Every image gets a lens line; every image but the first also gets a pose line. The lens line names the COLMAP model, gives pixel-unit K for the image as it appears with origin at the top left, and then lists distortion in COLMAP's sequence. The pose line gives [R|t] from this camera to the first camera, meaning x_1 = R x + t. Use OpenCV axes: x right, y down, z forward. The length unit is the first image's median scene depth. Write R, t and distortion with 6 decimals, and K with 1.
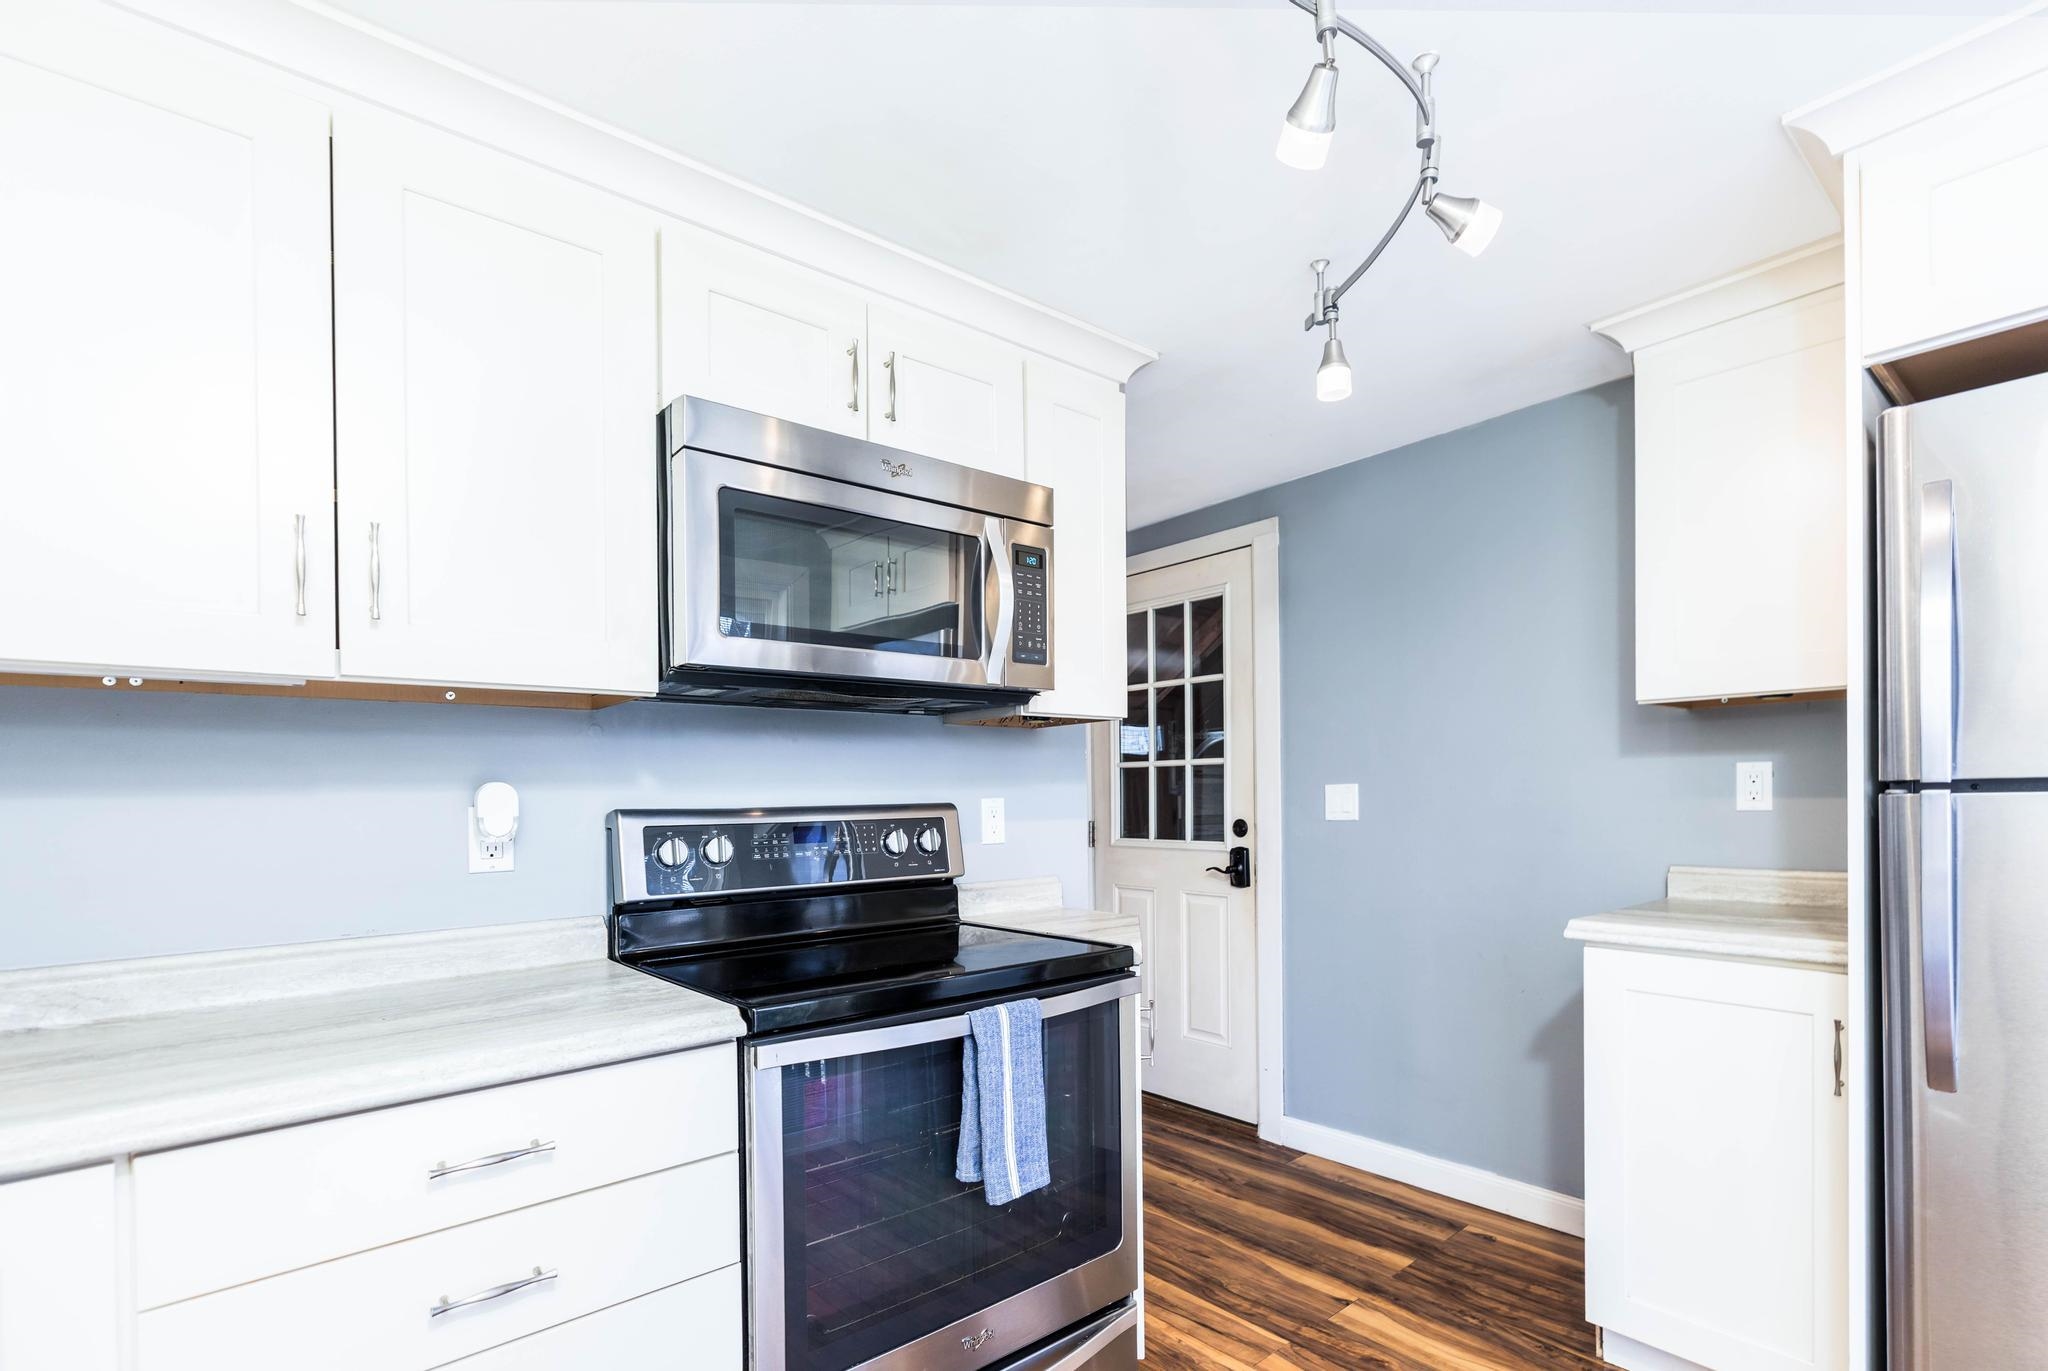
lens RADIAL K [[981.3, 0, 1038.4], [0, 981.3, 799.2], [0, 0, 1]] dist [0.001272, -0.000025]
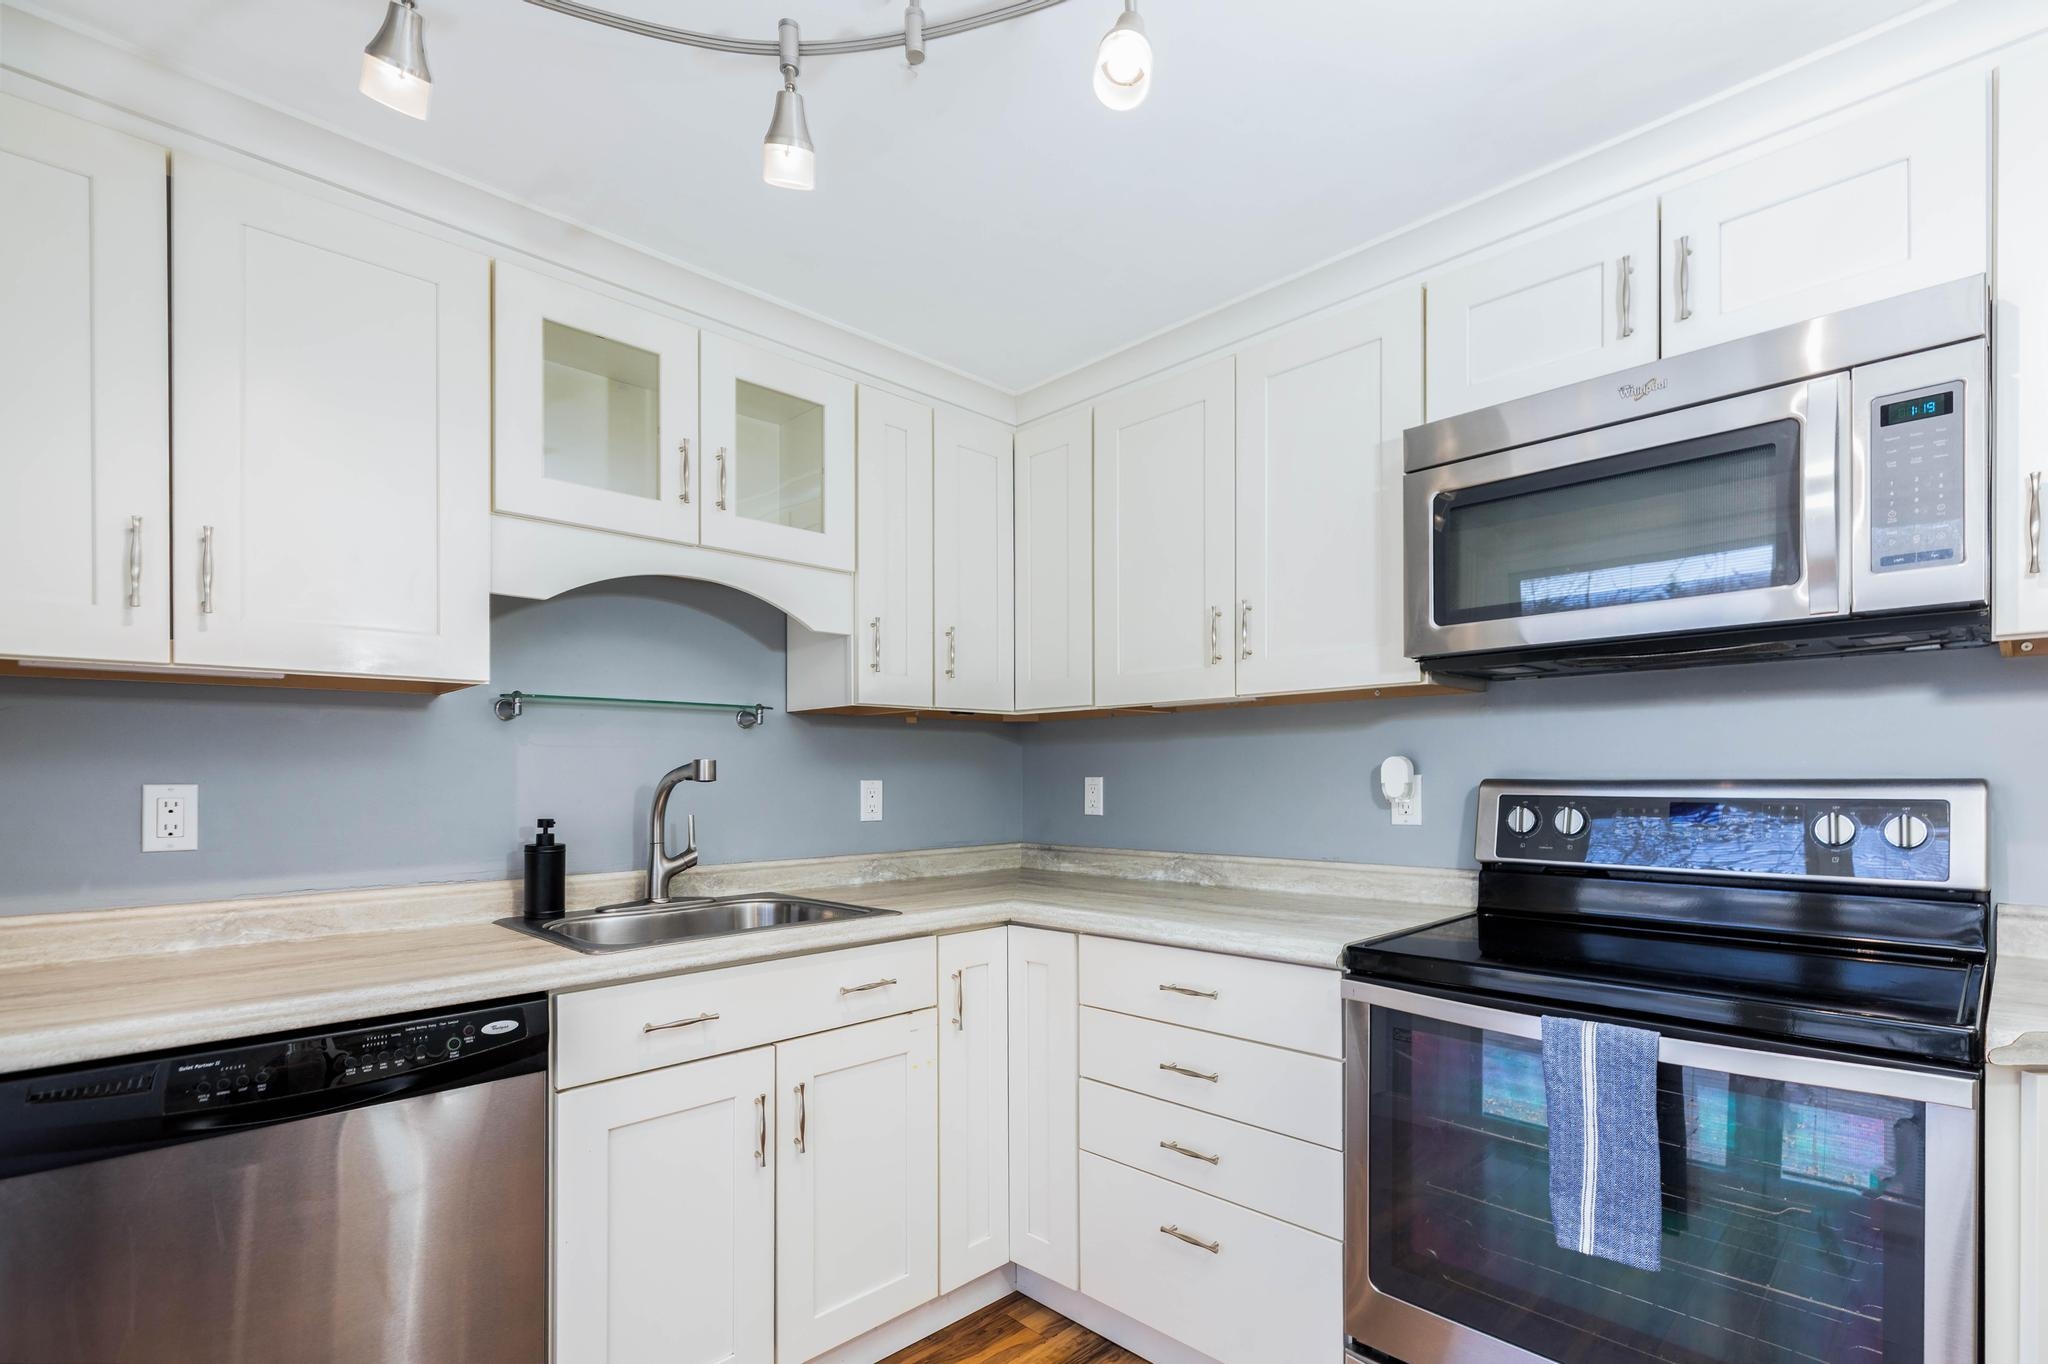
lens RADIAL K [[978.9, 0, 1048.0], [0, 978.9, 769.9], [0, 0, 1]] dist [0.005862, 0.000644]
pose [[0.075415, 0.016335, -0.997018, 0.759334], [0.008062, 0.999823, 0.016991, -0.026532], [0.997120, -0.009320, 0.075270, 0.465900]]
